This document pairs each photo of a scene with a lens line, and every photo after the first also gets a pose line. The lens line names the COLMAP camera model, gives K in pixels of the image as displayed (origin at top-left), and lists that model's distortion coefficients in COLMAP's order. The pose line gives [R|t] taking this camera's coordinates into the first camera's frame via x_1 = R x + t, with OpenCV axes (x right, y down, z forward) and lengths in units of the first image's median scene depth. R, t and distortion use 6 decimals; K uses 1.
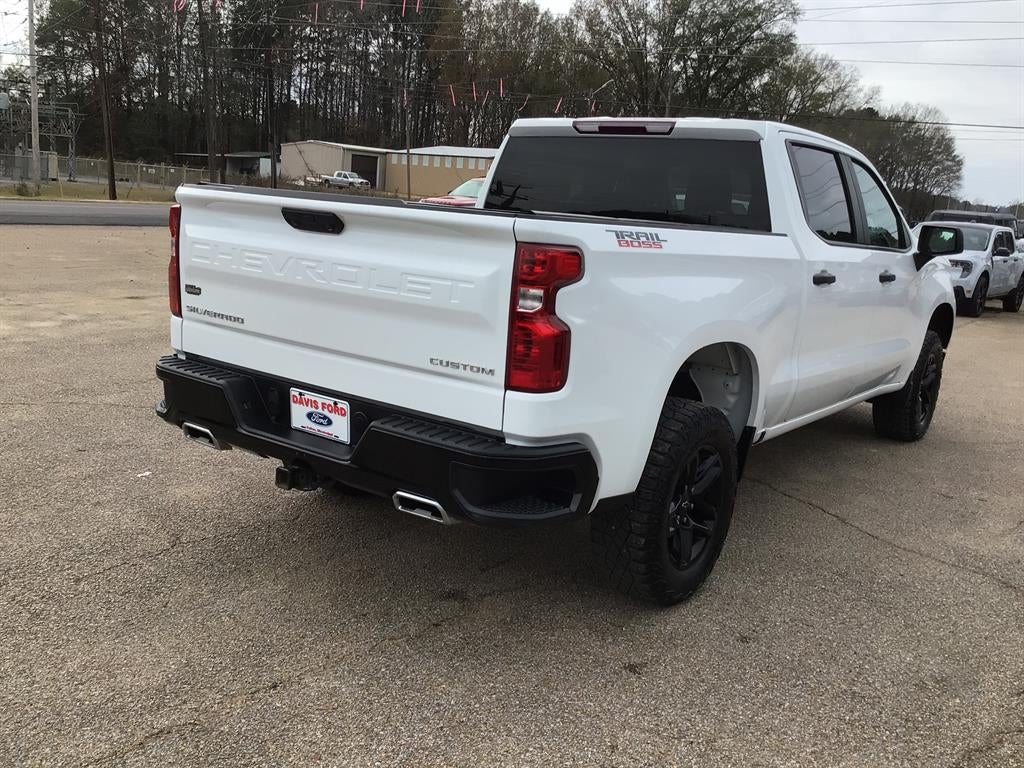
lens RADIAL K [[929.9, 0, 519.1], [0, 929.9, 382.4], [0, 0, 1]] dist [0.100589, -0.191709]
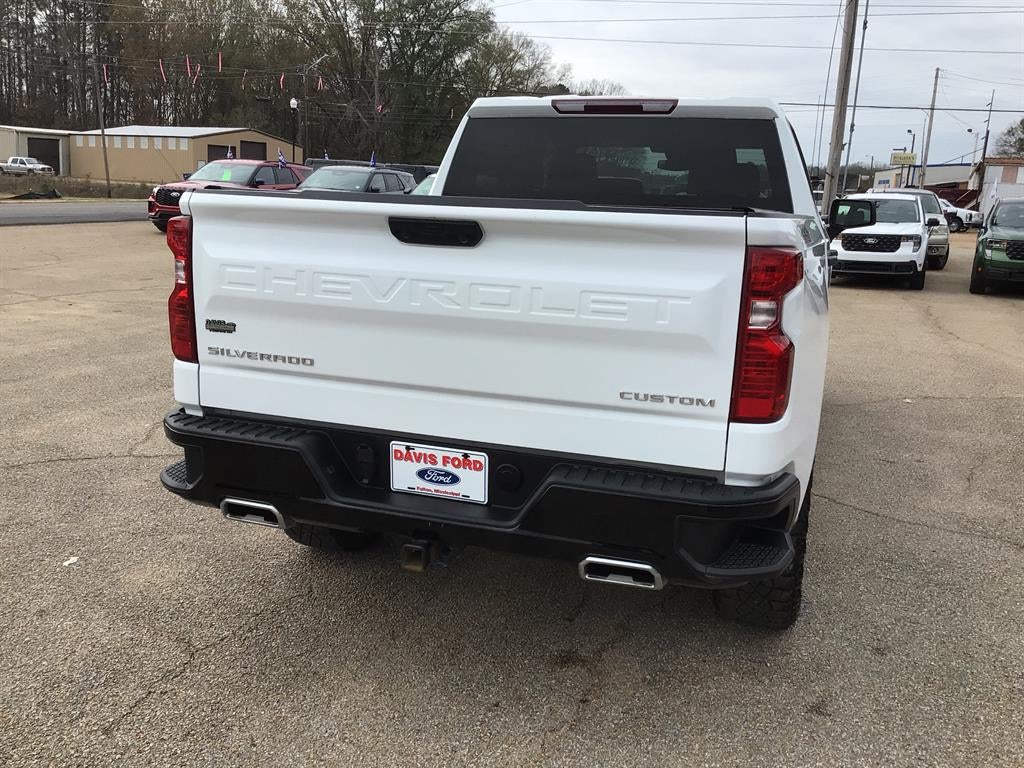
lens RADIAL K [[929.9, 0, 519.1], [0, 929.9, 382.4], [0, 0, 1]] dist [0.100589, -0.191709]
pose [[0.953798, -0.095461, 0.284879, -0.277075], [0.088997, 0.995396, 0.035579, -0.048096], [-0.286964, -0.008582, 0.957903, 0.159742]]
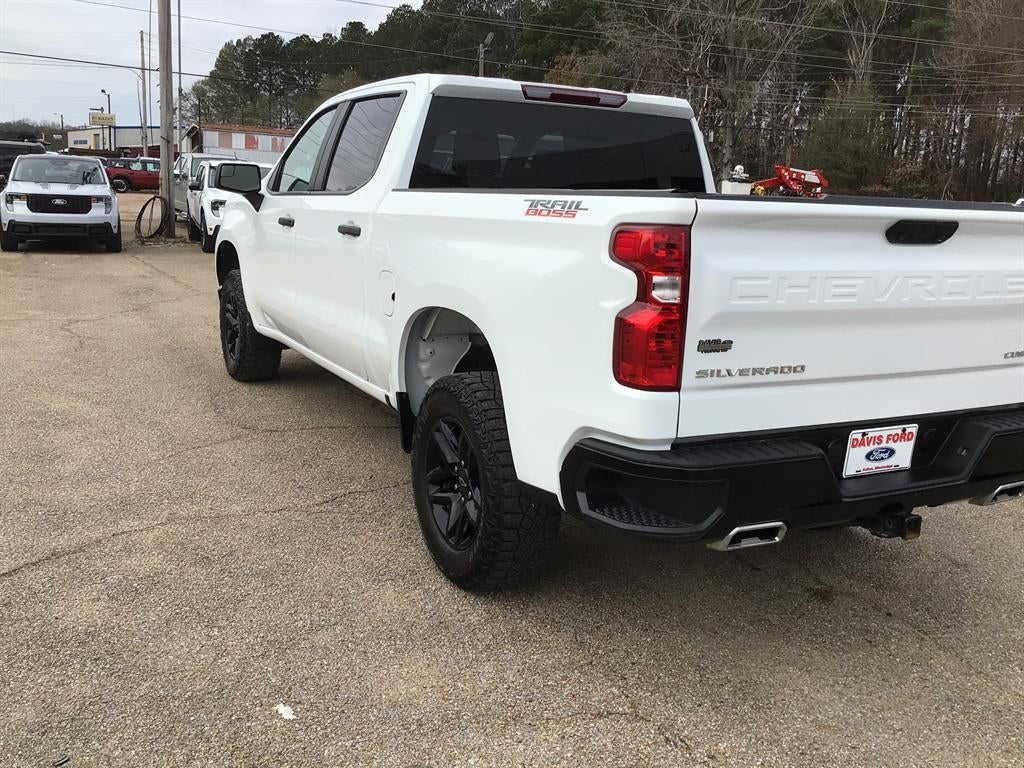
lens RADIAL K [[922.8, 0, 511.4], [0, 922.8, 385.7], [0, 0, 1]] dist [0.093203, -0.192308]
pose [[0.447169, -0.238311, 0.862118, -0.839724], [0.160566, 0.969584, 0.184733, -0.182977], [-0.879919, 0.055820, 0.471833, 0.667661]]
